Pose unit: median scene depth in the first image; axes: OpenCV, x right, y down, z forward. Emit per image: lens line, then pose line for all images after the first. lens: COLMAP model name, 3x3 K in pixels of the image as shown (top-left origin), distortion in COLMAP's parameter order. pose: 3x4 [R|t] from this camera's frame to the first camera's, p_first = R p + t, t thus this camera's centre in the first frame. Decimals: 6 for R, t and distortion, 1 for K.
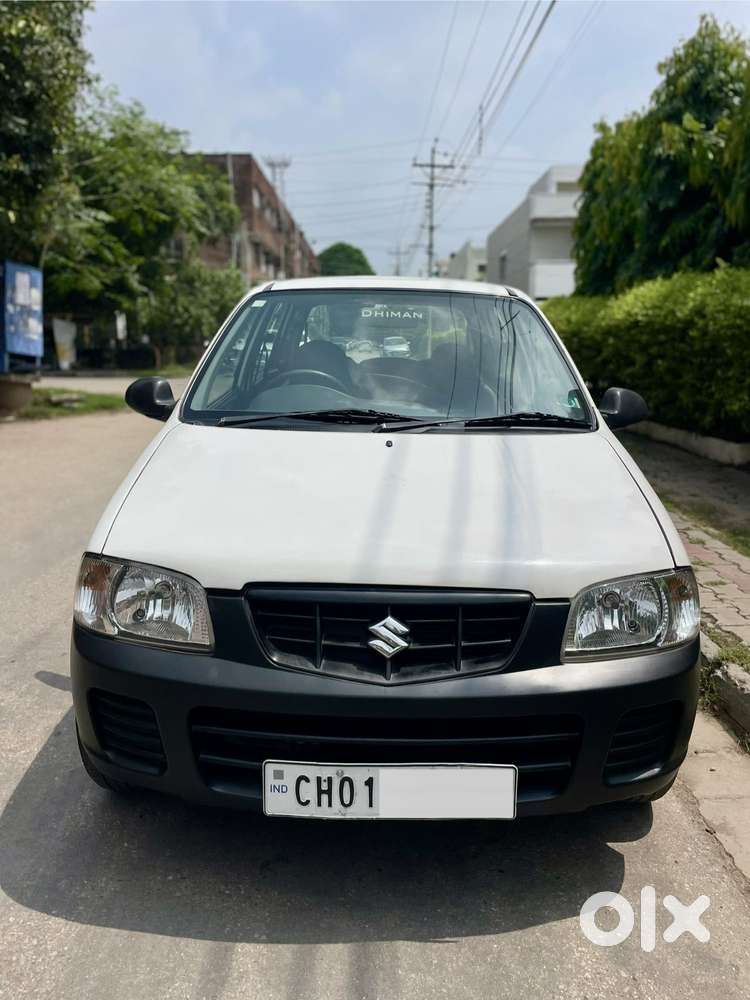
lens RADIAL K [[758.9, 0, 380.7], [0, 758.9, 495.6], [0, 0, 1]] dist [0.064573, -0.090492]
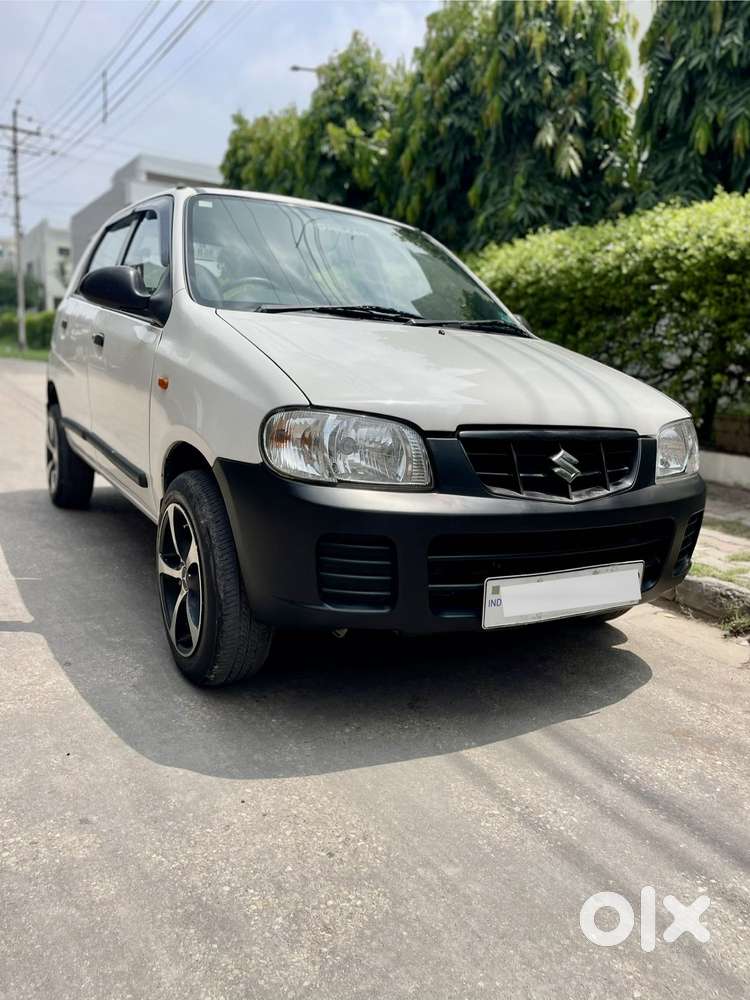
lens RADIAL K [[758.9, 0, 386.3], [0, 758.9, 497.8], [0, 0, 1]] dist [0.064573, -0.090492]
pose [[0.856880, -0.054941, 0.512581, -0.154192], [0.053473, 0.998414, 0.017625, 0.035912], [-0.512736, 0.012307, 0.858458, 0.019160]]
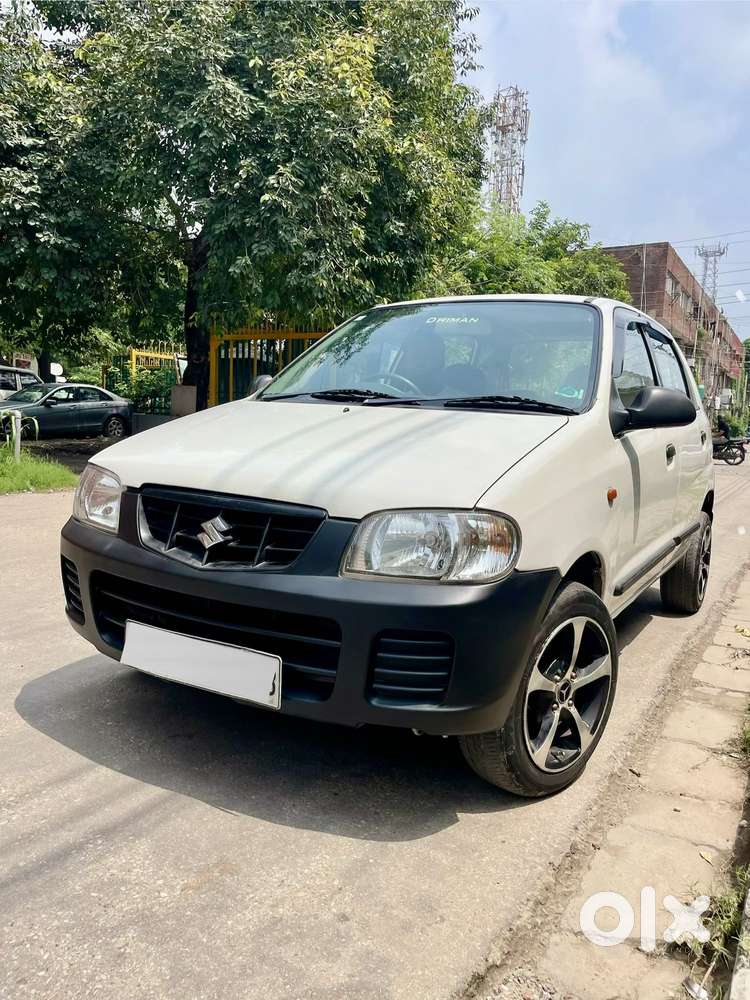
lens RADIAL K [[758.9, 0, 380.3], [0, 758.9, 494.4], [0, 0, 1]] dist [0.064573, -0.090492]
pose [[0.863685, 0.078530, -0.497877, 0.150741], [-0.135569, 0.987581, -0.079406, 0.033433], [0.485458, 0.136078, 0.863605, 0.013098]]
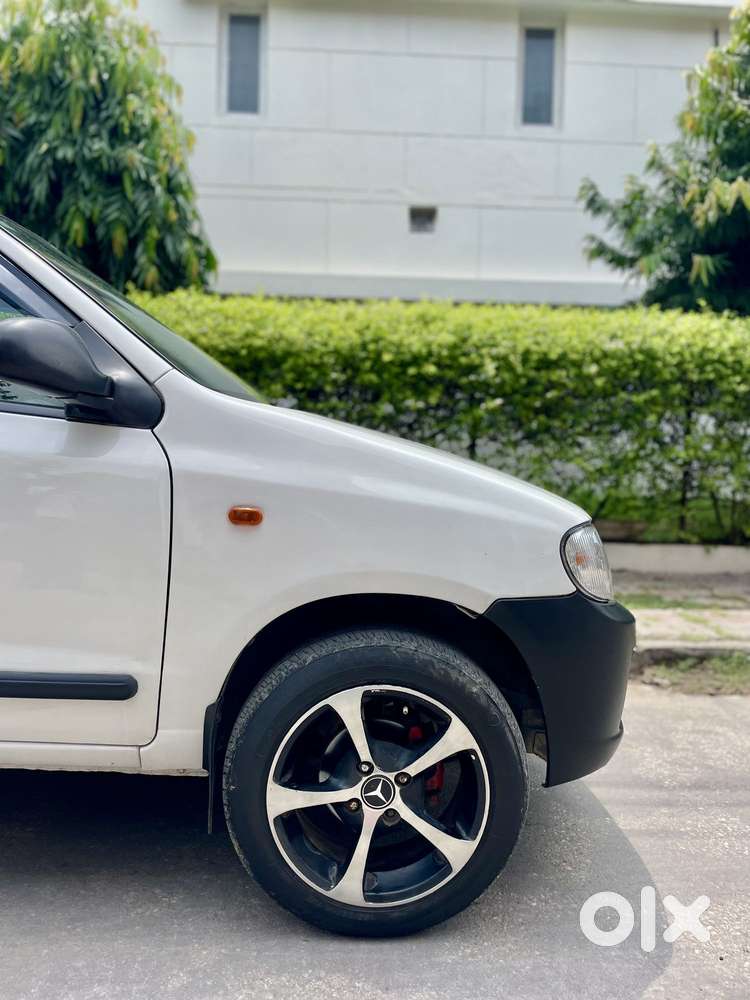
lens RADIAL K [[758.9, 0, 369.5], [0, 758.9, 491.4], [0, 0, 1]] dist [0.064573, -0.090492]
pose [[-0.054556, -0.036588, 0.997840, -0.247383], [0.170127, 0.984376, 0.045396, -0.008478], [-0.983911, 0.172237, -0.047479, 0.252243]]
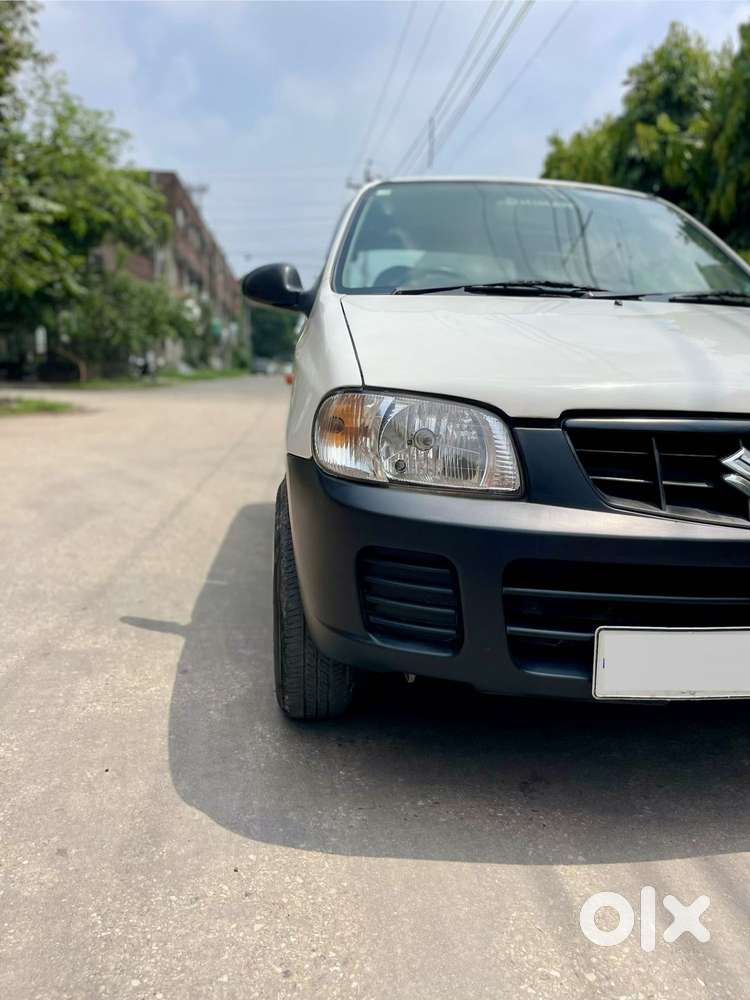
lens RADIAL K [[758.9, 0, 380.4], [0, 758.9, 495.5], [0, 0, 1]] dist [0.064573, -0.090492]
pose [[0.994159, -0.003571, 0.107868, -0.084113], [0.007586, 0.999293, -0.036829, 0.042801], [-0.107660, 0.037433, 0.993483, 0.040778]]
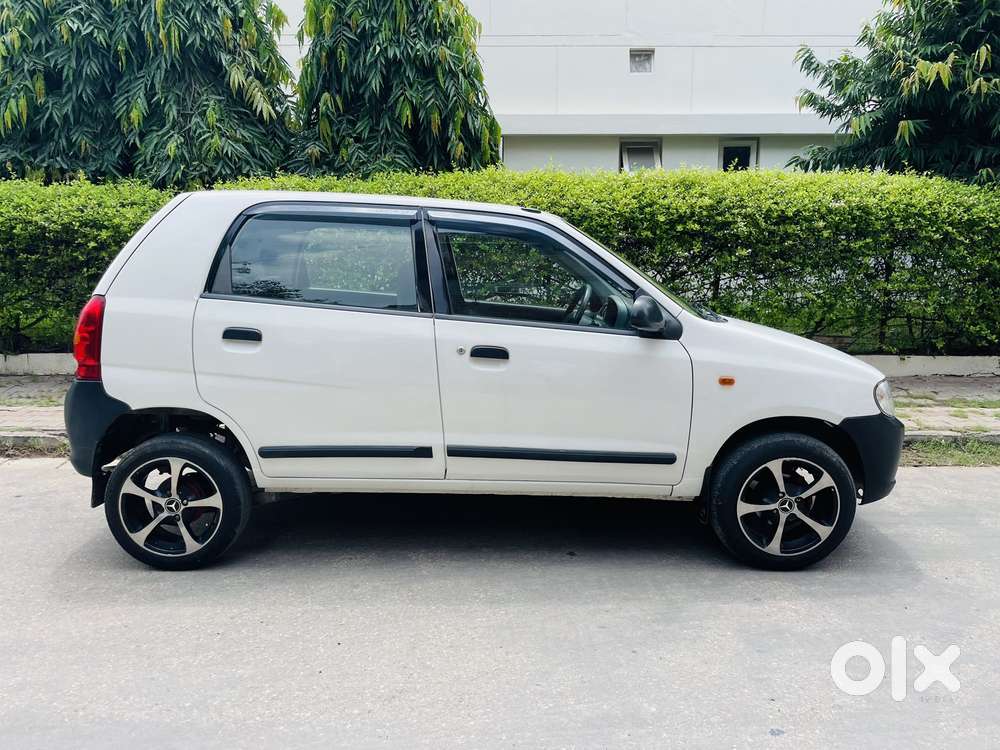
lens RADIAL K [[758.9, 0, 496.6], [0, 758.9, 357.0], [0, 0, 1]] dist [0.064573, -0.090492]
pose [[-0.019332, -0.137620, 0.990296, -0.425346], [0.189153, 0.972091, 0.138782, -0.078886], [-0.981757, 0.190001, 0.007239, 0.369248]]
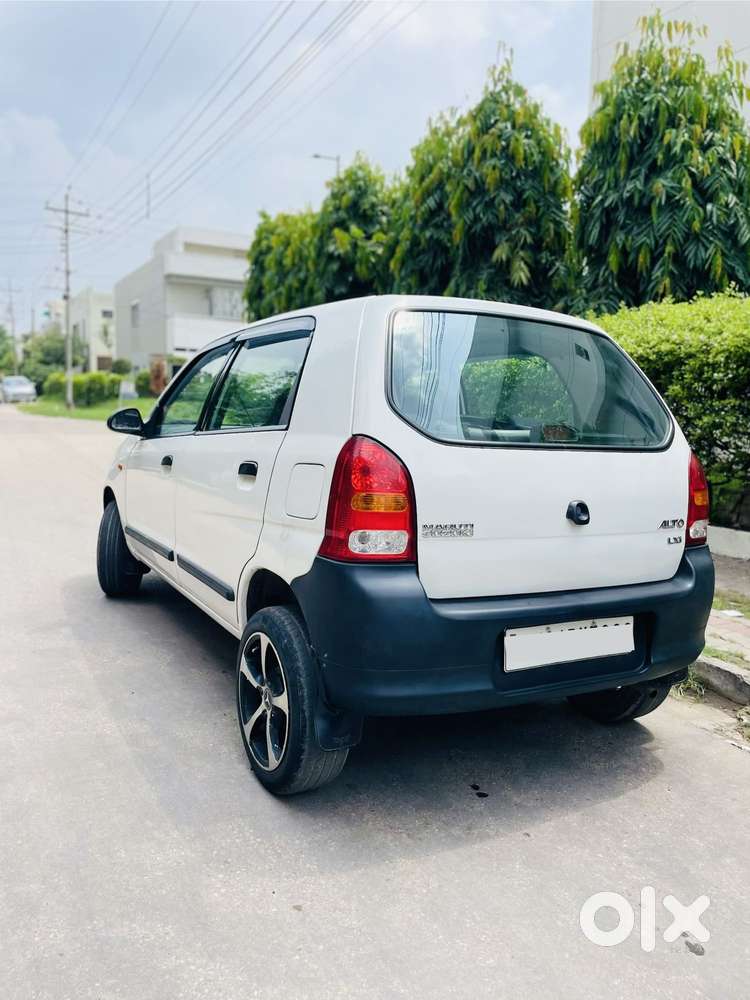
lens RADIAL K [[758.9, 0, 368.2], [0, 758.9, 494.7], [0, 0, 1]] dist [0.064573, -0.090492]
pose [[0.887375, -0.029355, 0.460114, -0.190611], [0.058199, 0.997120, -0.048628, 0.031303], [-0.457361, 0.069930, 0.886527, -0.143097]]
